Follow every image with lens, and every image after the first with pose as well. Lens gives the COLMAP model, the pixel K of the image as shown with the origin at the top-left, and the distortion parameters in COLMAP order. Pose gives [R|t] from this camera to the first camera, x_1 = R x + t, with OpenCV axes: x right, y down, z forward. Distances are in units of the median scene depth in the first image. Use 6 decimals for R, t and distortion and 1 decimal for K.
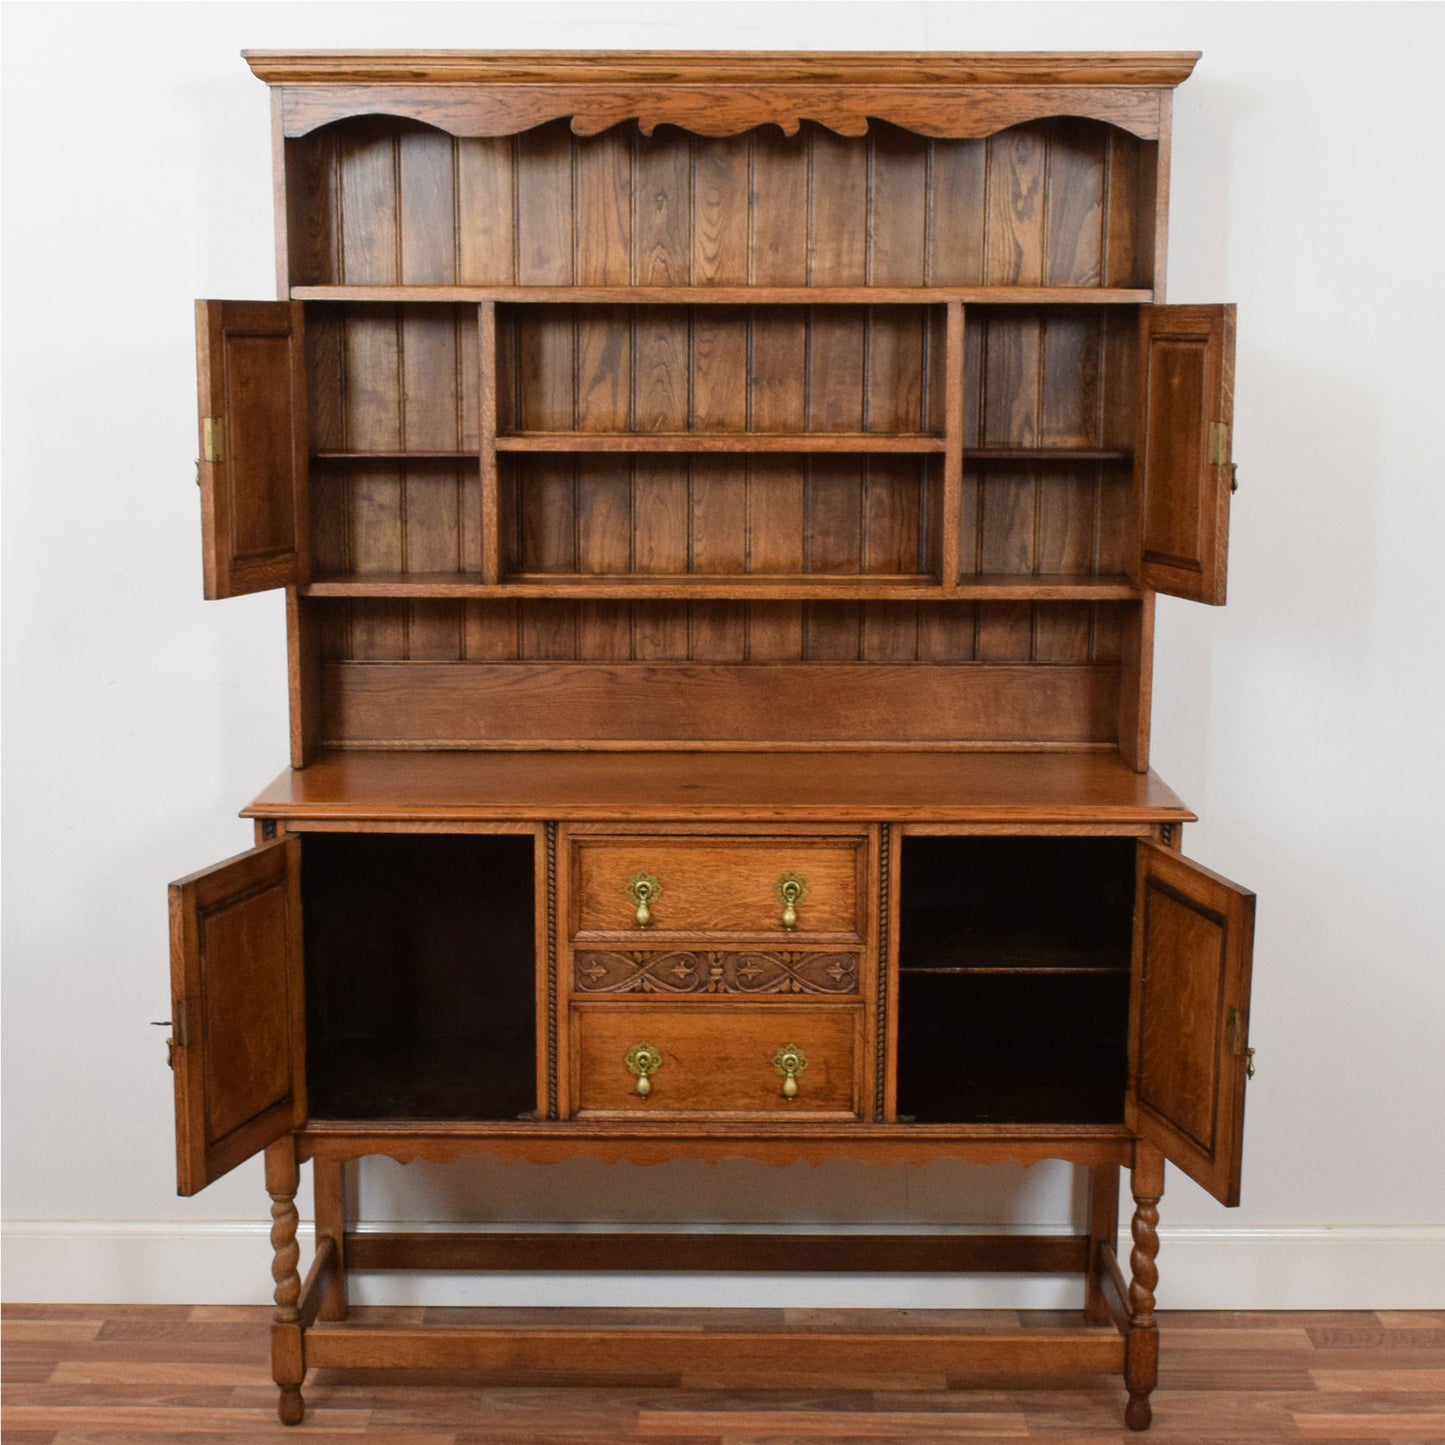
lens RADIAL K [[2508.6, 0, 725.4], [0, 2508.6, 842.7], [0, 0, 1]] dist [-0.027722, 0.000000]
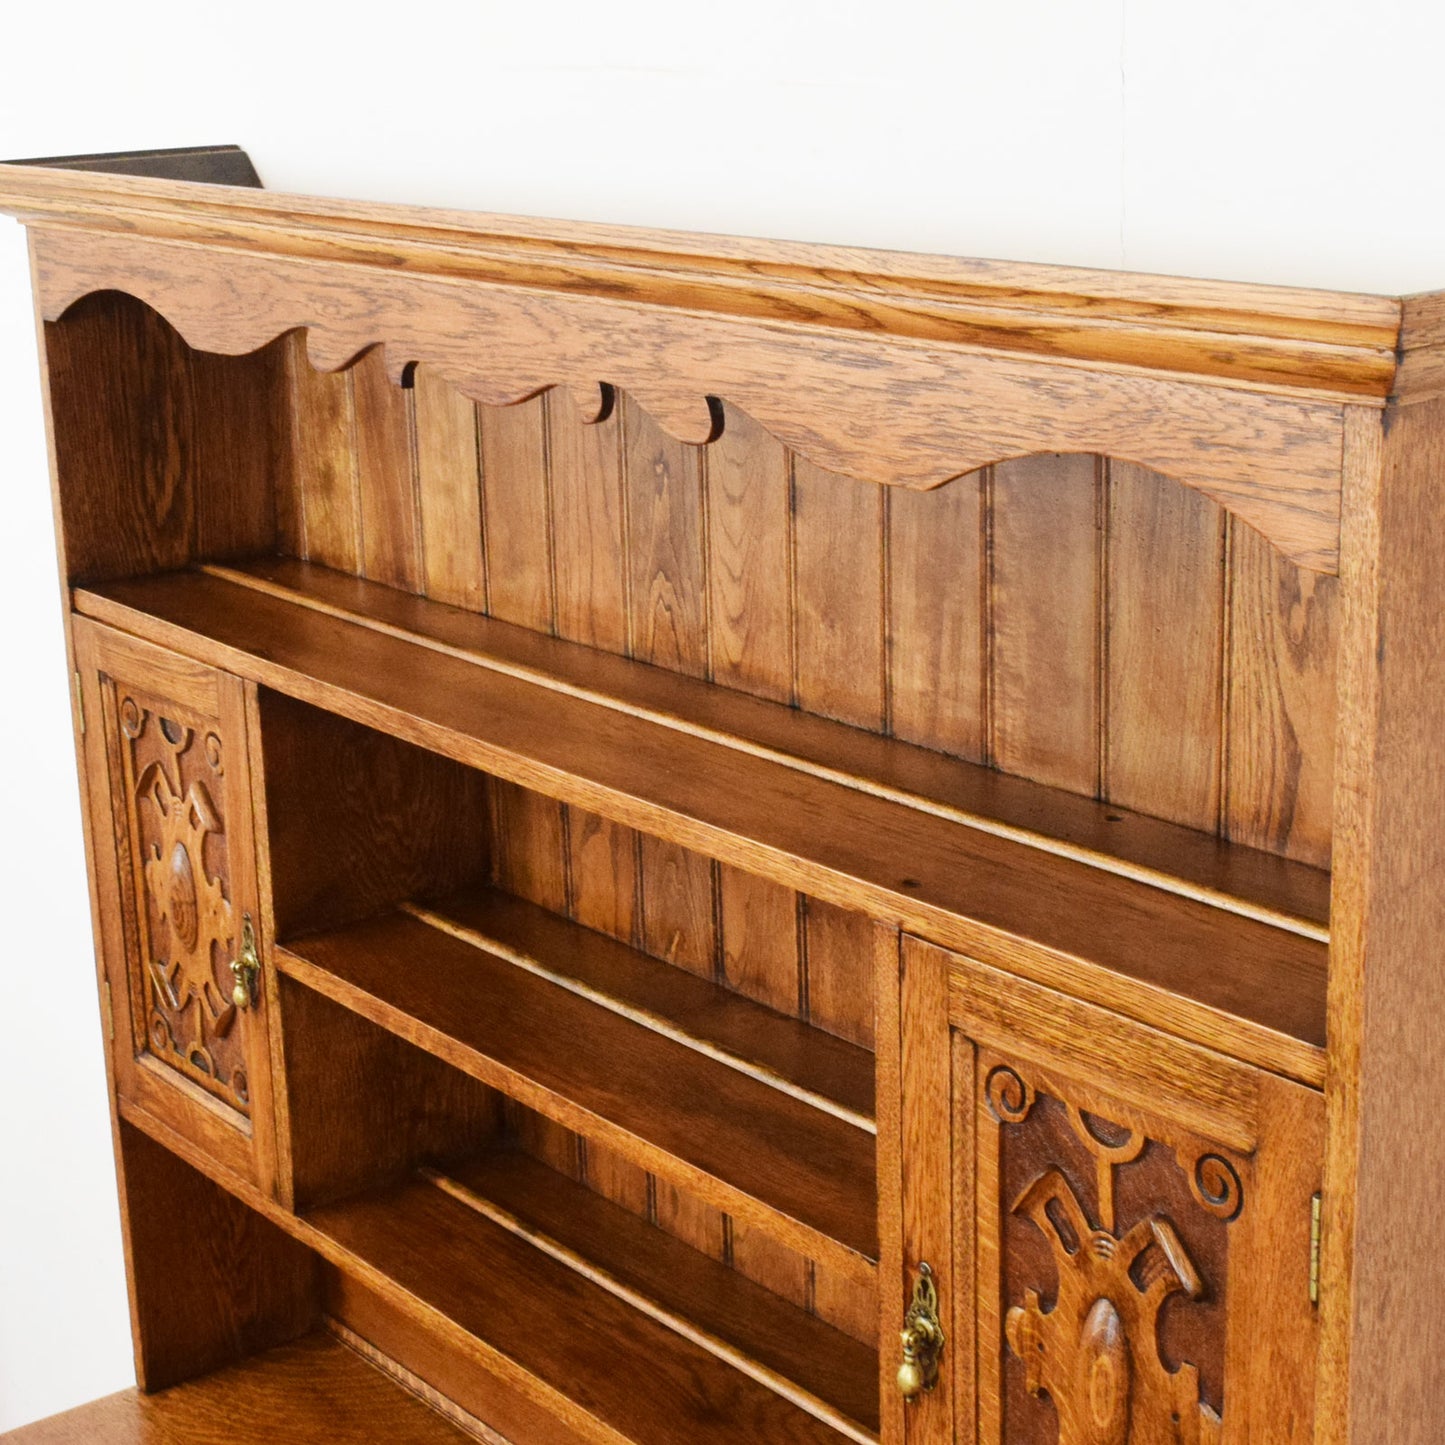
lens RADIAL K [[2696.9, 0, 704.8], [0, 2696.9, 716.7], [0, 0, 1]] dist [-0.027780, 0.000000]
pose [[0.617823, 0.191958, -0.762526, 0.364409], [-0.122305, 0.981401, 0.147962, -0.300657], [0.776747, 0.001846, 0.629810, 0.746912]]
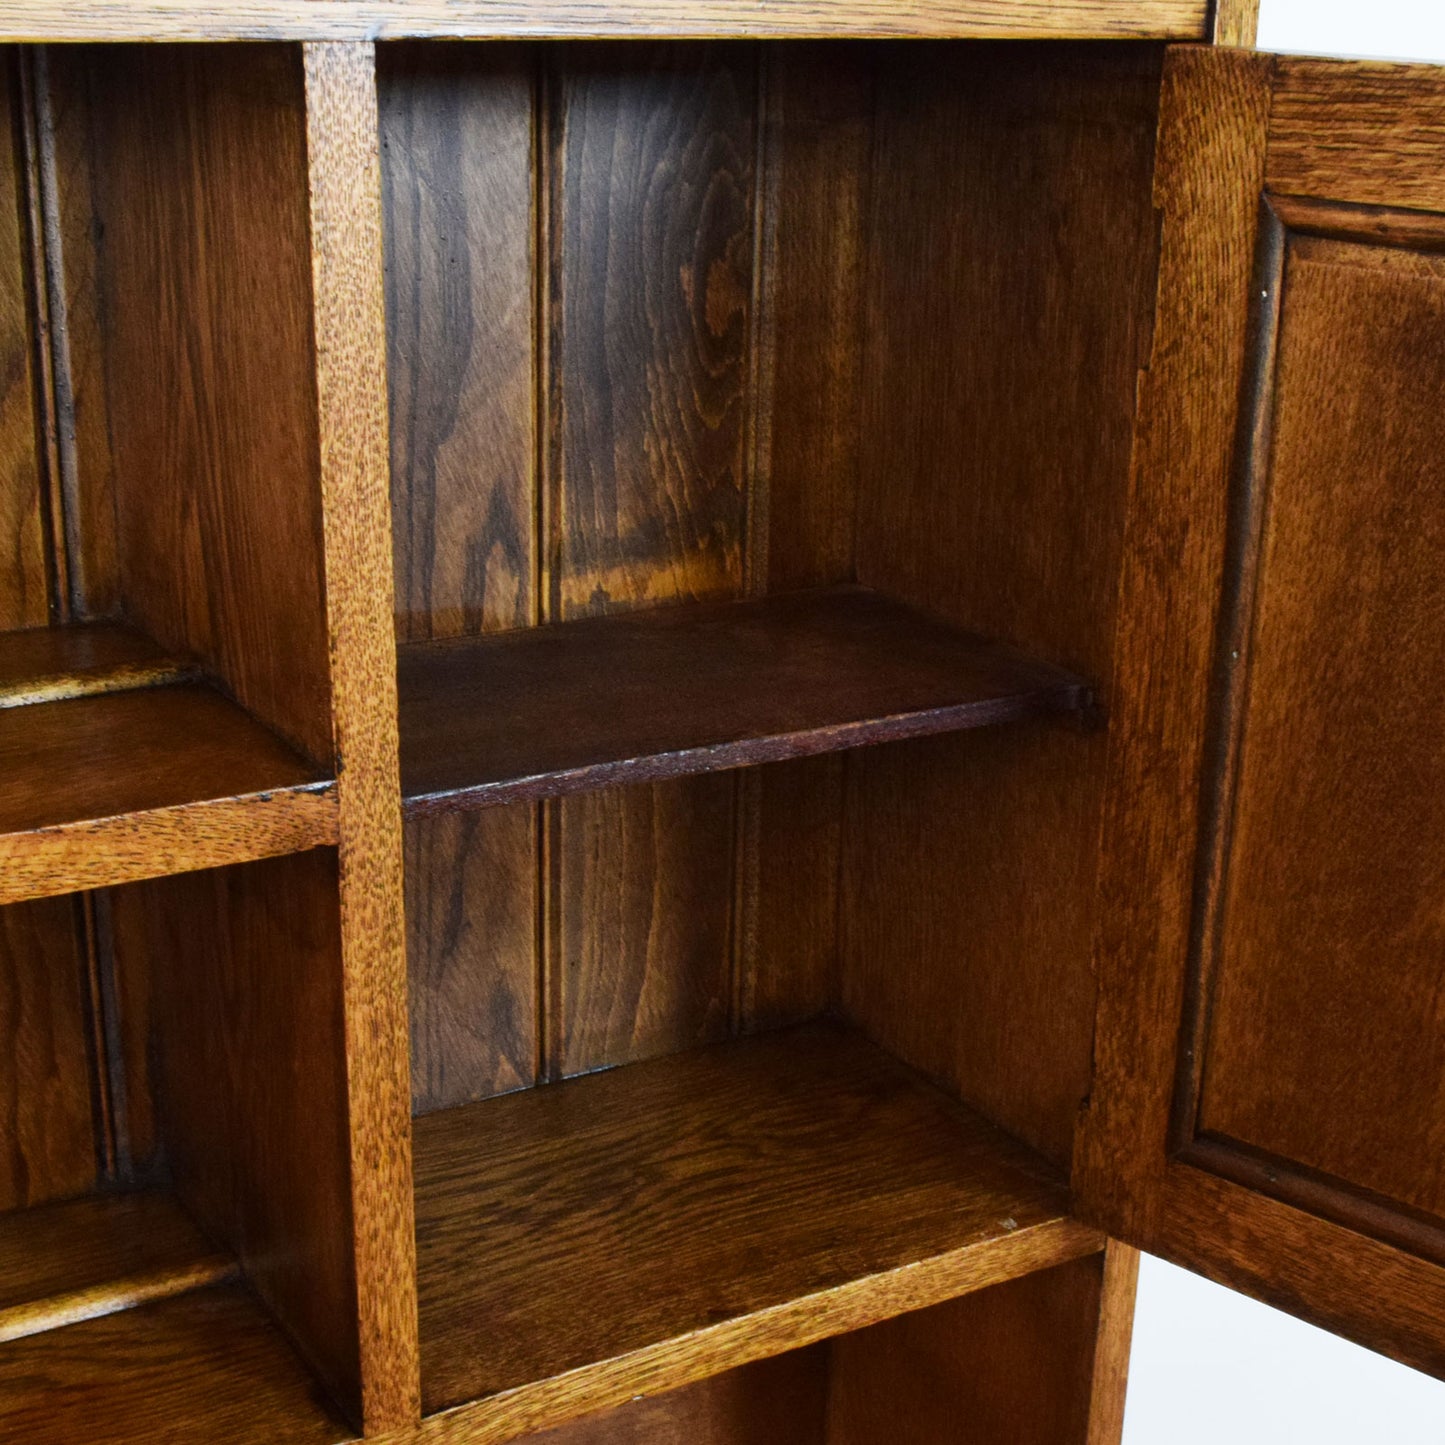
lens RADIAL K [[2352.2, 0, 744.7], [0, 2352.2, 830.5], [0, 0, 1]] dist [-0.027201, 0.000000]
pose [[0.850216, -0.167631, 0.499032, 0.025449], [0.081877, 0.978519, 0.189200, -0.192291], [-0.520028, -0.120001, 0.845678, 0.850103]]
